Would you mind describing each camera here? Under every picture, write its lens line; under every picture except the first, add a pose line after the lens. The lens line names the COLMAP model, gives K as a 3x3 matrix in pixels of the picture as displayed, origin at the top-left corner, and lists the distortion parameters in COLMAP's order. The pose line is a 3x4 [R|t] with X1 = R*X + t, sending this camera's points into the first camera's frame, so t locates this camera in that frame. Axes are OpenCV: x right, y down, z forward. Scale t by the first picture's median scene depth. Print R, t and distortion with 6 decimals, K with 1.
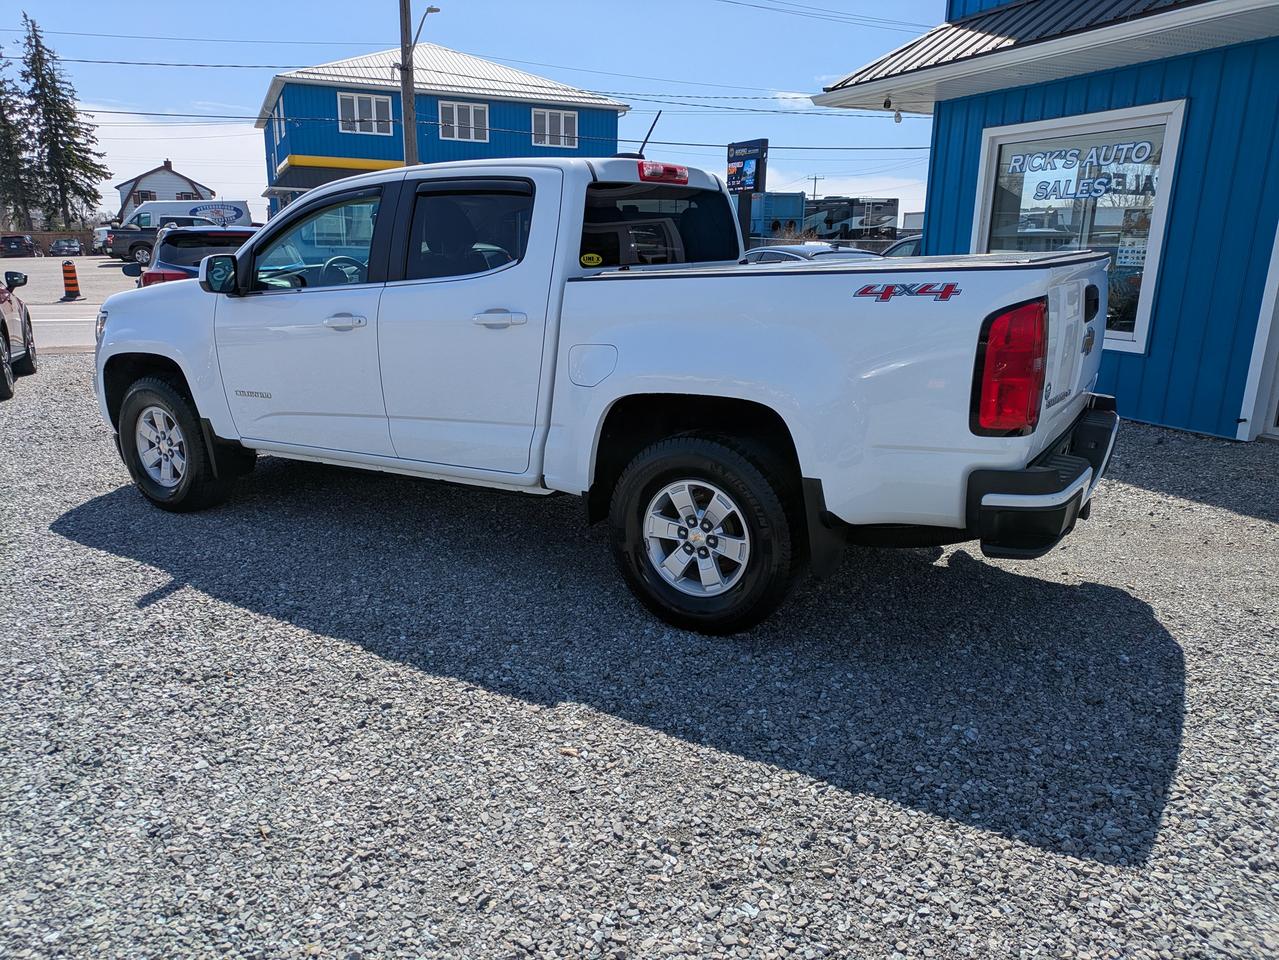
lens RADIAL K [[944.6, 0, 639.3], [0, 944.6, 474.6], [0, 0, 1]] dist [0.034357, -0.013620]
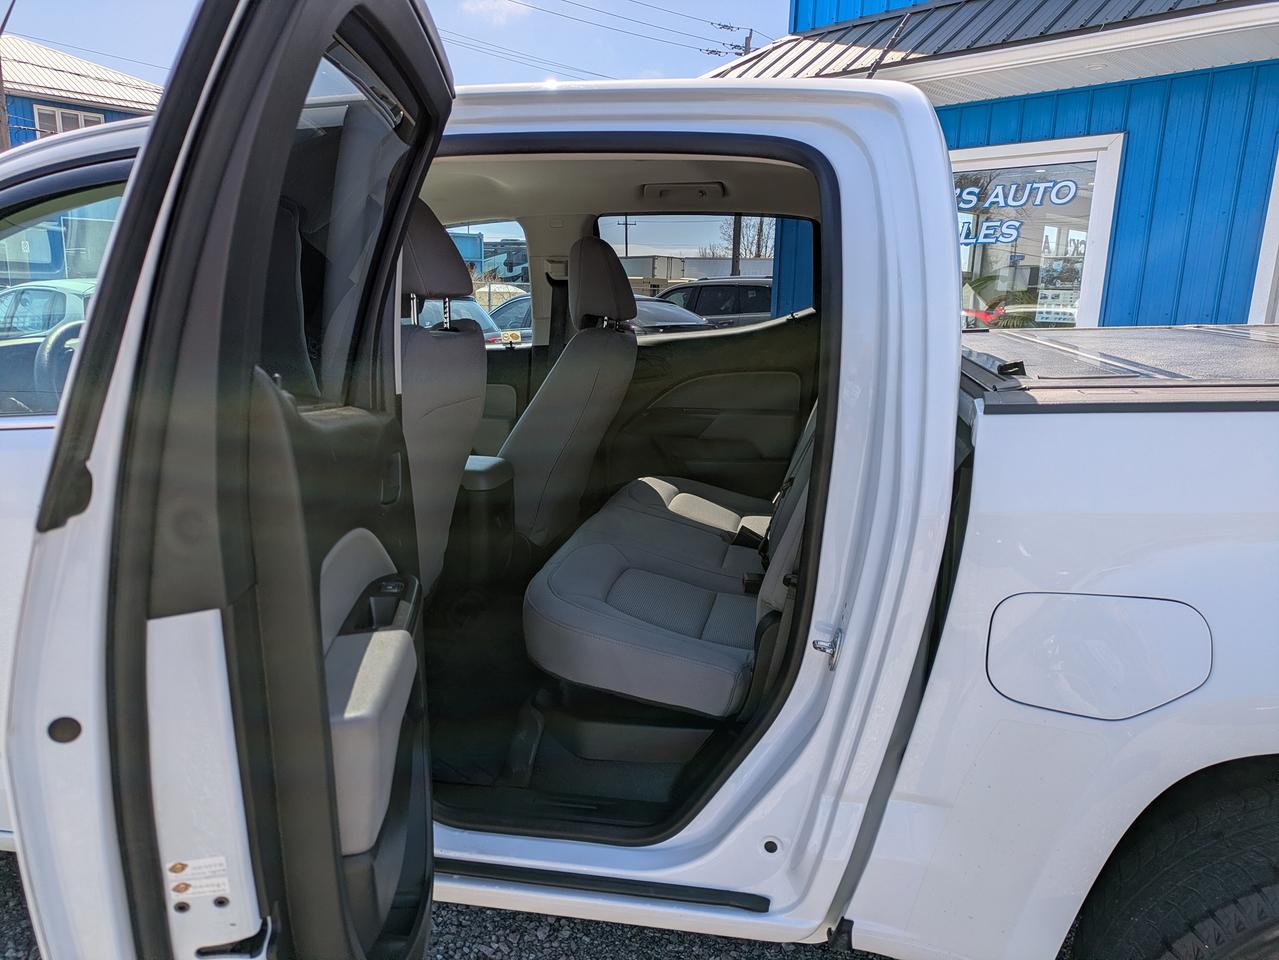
lens RADIAL K [[944.6, 0, 636.3], [0, 944.6, 482.2], [0, 0, 1]] dist [0.034357, -0.013620]
pose [[0.936592, -0.057318, 0.345703, -0.145239], [0.069244, 0.997352, -0.022237, -0.079258], [-0.343513, 0.044765, 0.938080, 0.319603]]
